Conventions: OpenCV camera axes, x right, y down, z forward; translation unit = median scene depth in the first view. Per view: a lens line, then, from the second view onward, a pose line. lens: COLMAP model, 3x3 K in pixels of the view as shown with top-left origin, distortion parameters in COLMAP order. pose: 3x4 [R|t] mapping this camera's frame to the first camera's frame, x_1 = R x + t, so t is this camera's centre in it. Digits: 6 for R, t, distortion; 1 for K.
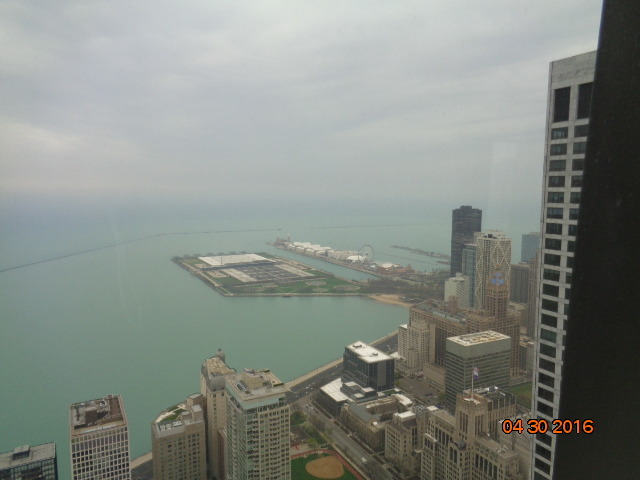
lens RADIAL K [[478.4, 0, 320.6], [0, 478.4, 233.5], [0, 0, 1]] dist [-0.023104, 0.024427]
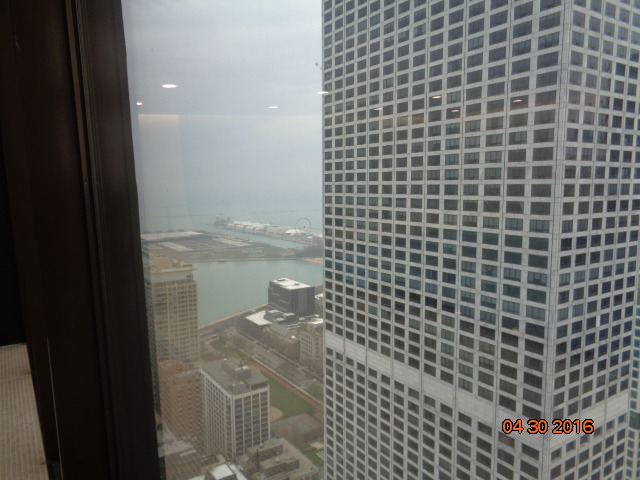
lens RADIAL K [[478.4, 0, 320.6], [0, 478.4, 233.5], [0, 0, 1]] dist [-0.023104, 0.024427]
pose [[0.993907, -0.014928, 0.109205, 0.082445], [0.014225, 0.999873, 0.007214, 0.209225], [-0.109299, -0.005617, 0.993993, -0.093812]]
